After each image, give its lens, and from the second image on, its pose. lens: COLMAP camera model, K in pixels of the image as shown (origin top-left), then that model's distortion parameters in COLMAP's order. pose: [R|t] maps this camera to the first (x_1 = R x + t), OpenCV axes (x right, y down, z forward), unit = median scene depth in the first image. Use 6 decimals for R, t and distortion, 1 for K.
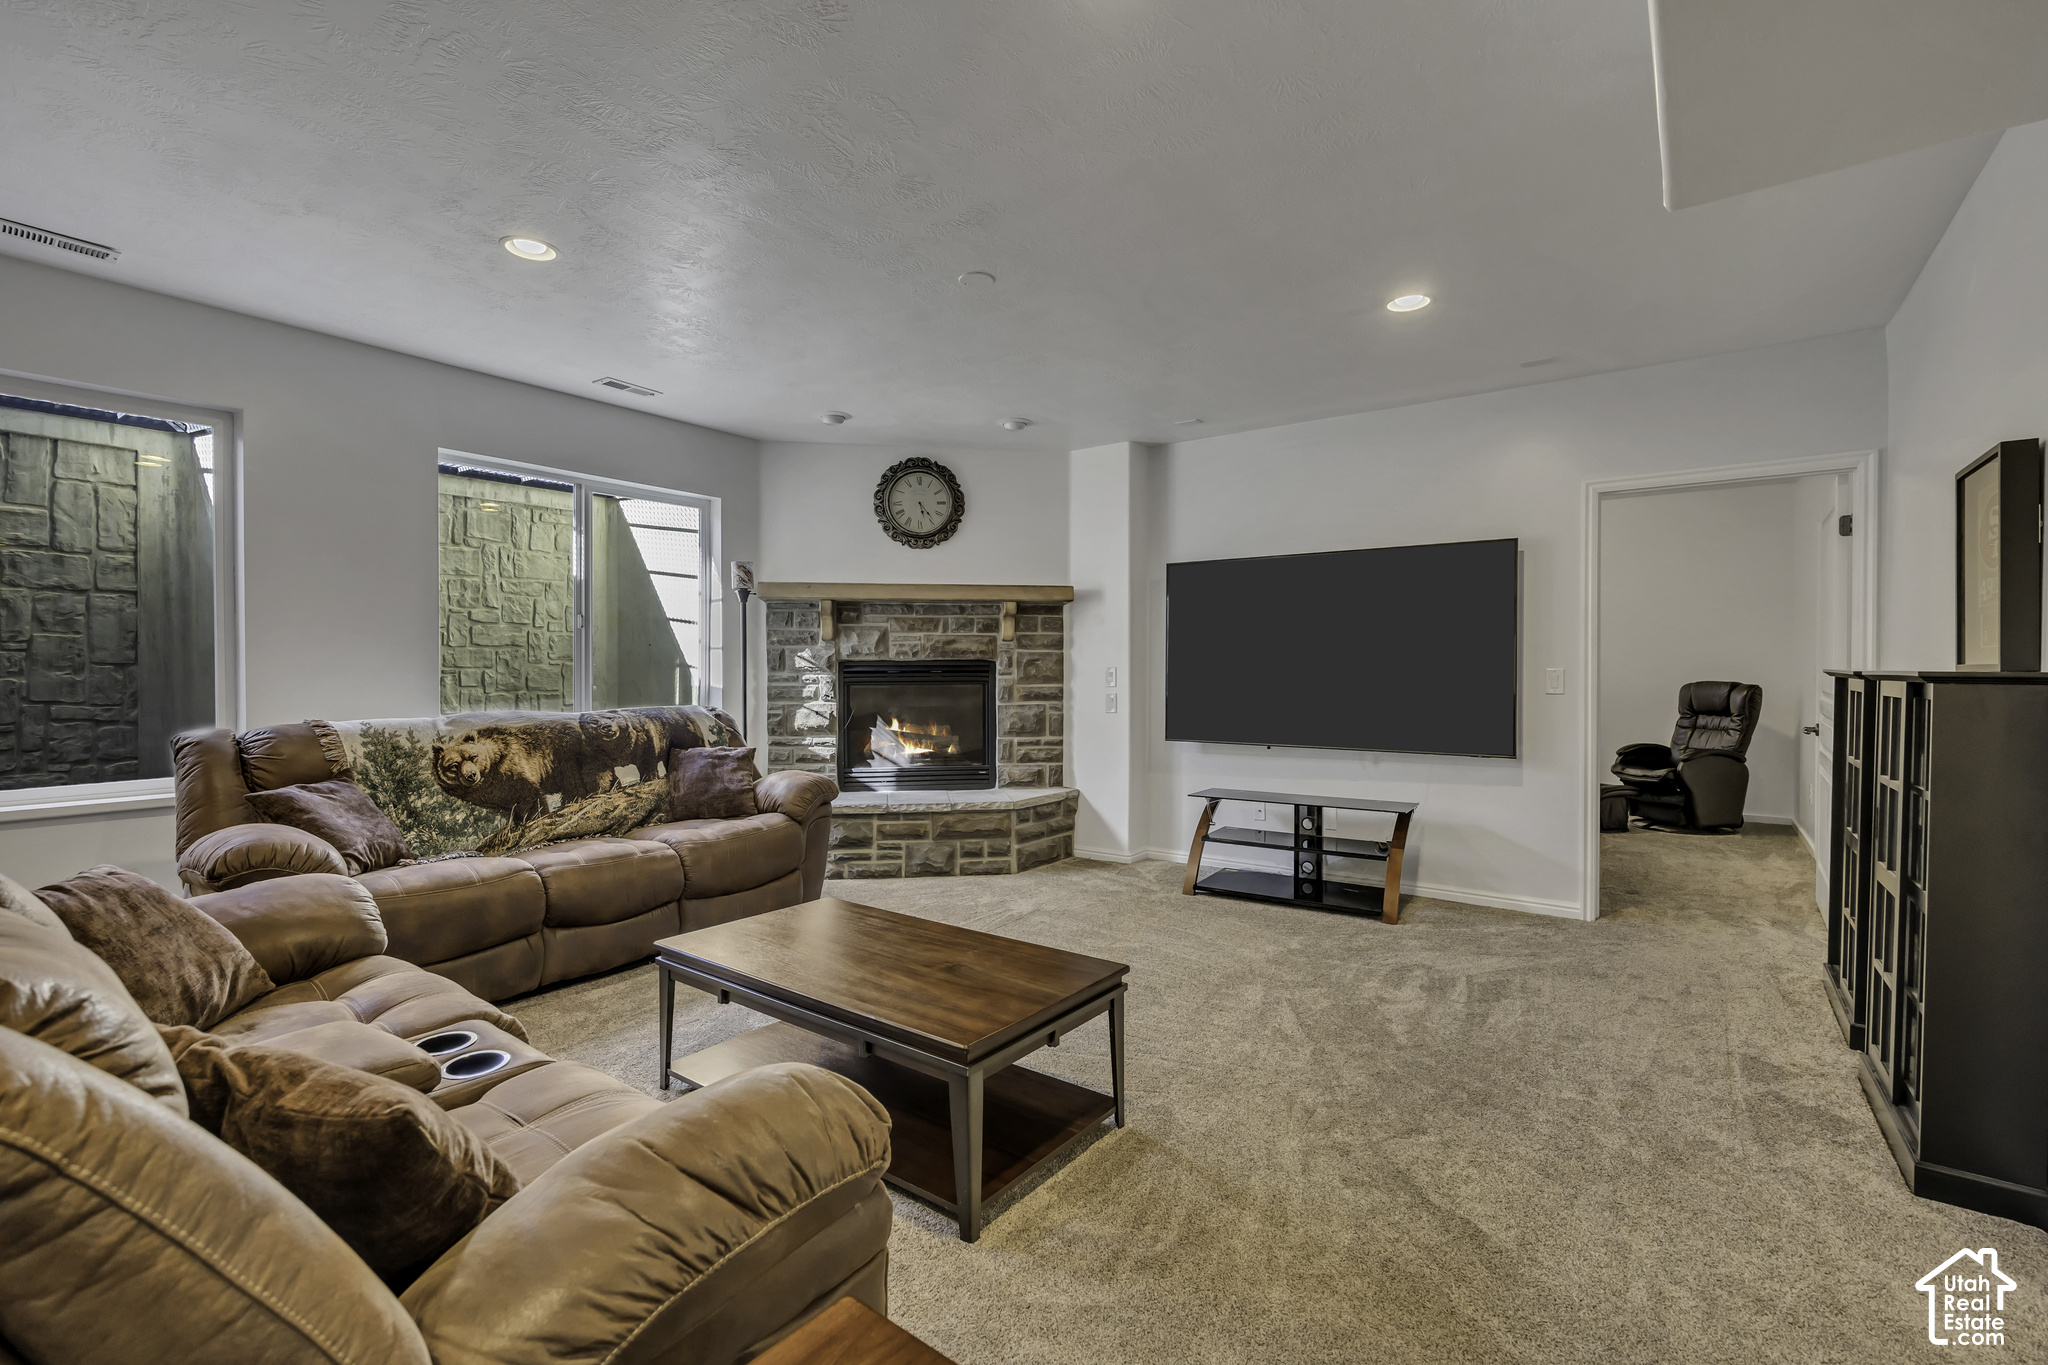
lens RADIAL K [[903.6, 0, 1021.9], [0, 903.6, 670.8], [0, 0, 1]] dist [-0.001222, -0.000783]
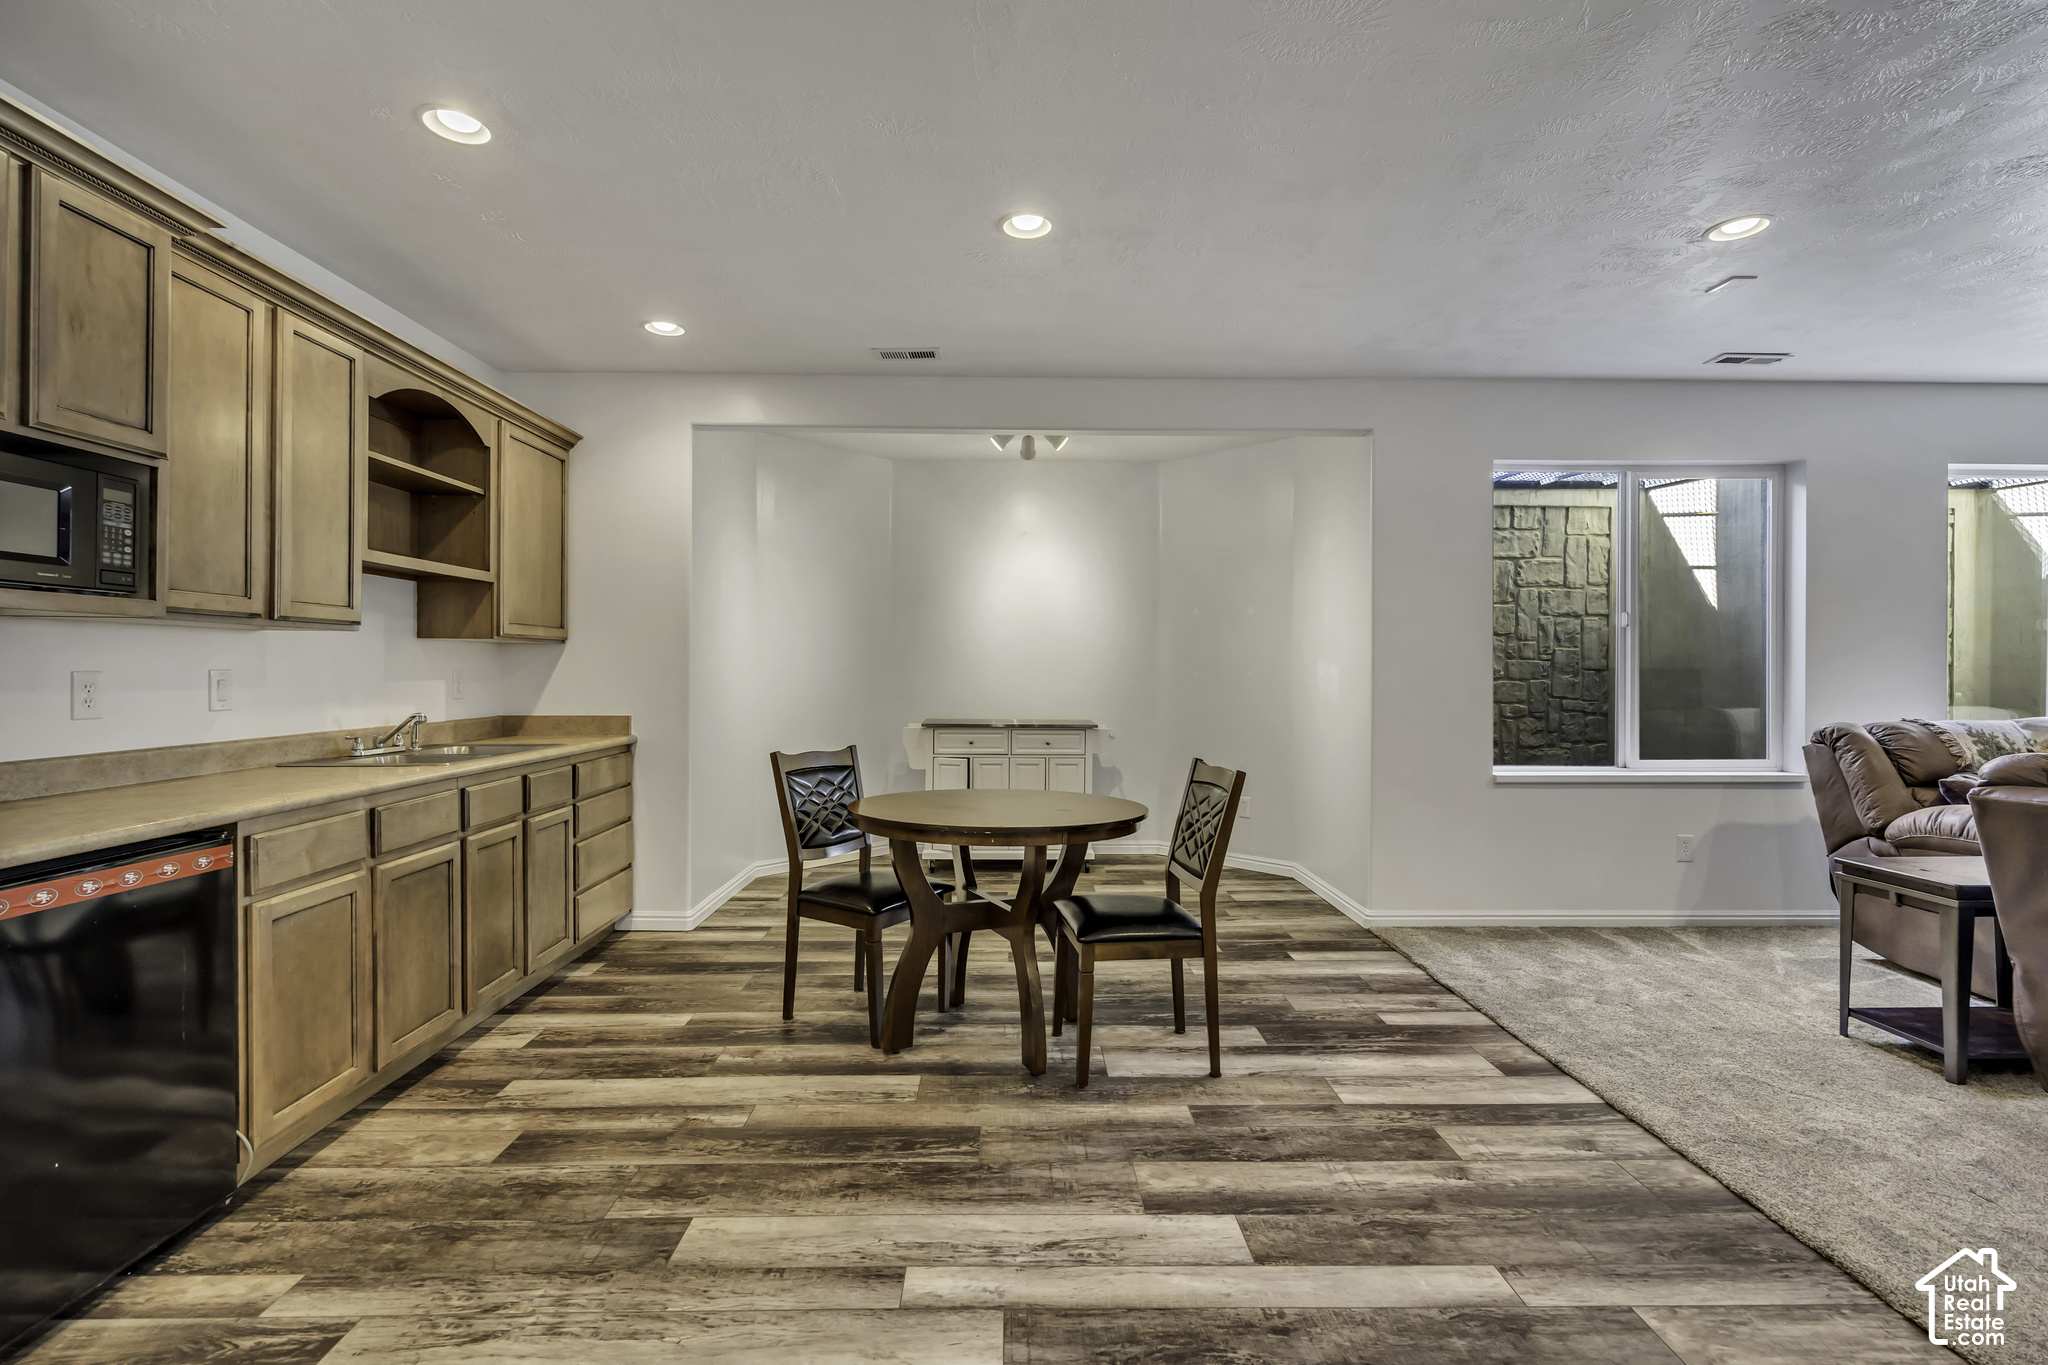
lens RADIAL K [[917.5, 0, 1022.6], [0, 917.5, 672.8], [0, 0, 1]] dist [-0.002400, -0.000068]
pose [[0.608480, 0.003056, -0.793563, -0.339099], [-0.005298, 0.999986, -0.000212, 0.001233], [0.793552, 0.004333, 0.608488, -0.373361]]
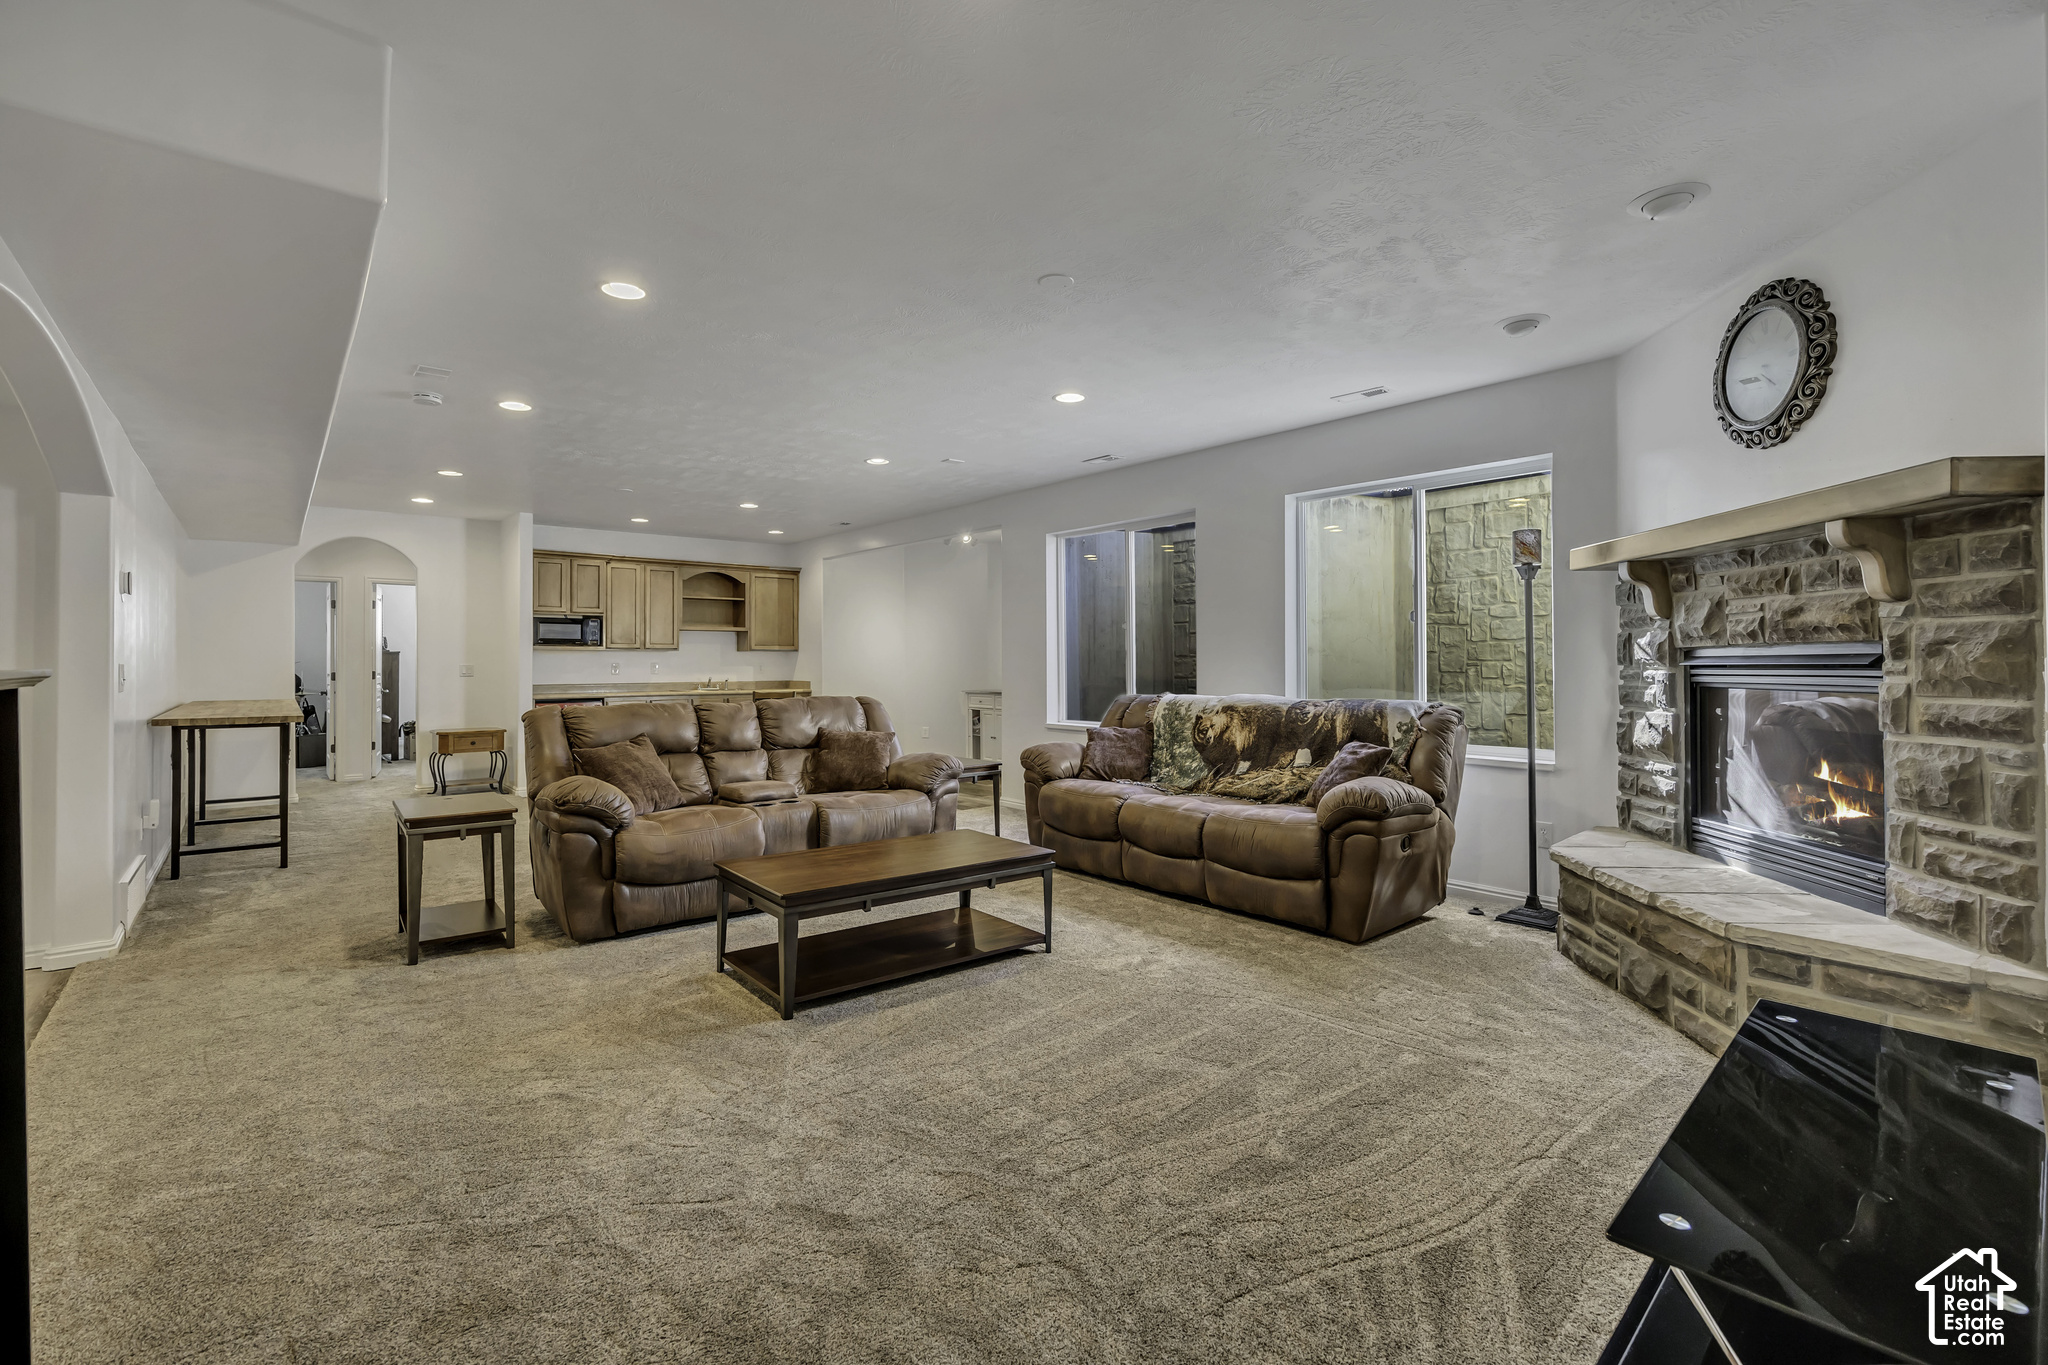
lens RADIAL K [[903.6, 0, 1021.9], [0, 903.6, 670.8], [0, 0, 1]] dist [-0.001222, -0.000783]
pose [[-0.238456, 0.009891, -0.971103, 0.549800], [-0.000205, 0.999948, 0.010235, -0.002195], [0.971153, 0.002639, -0.238442, 0.700083]]
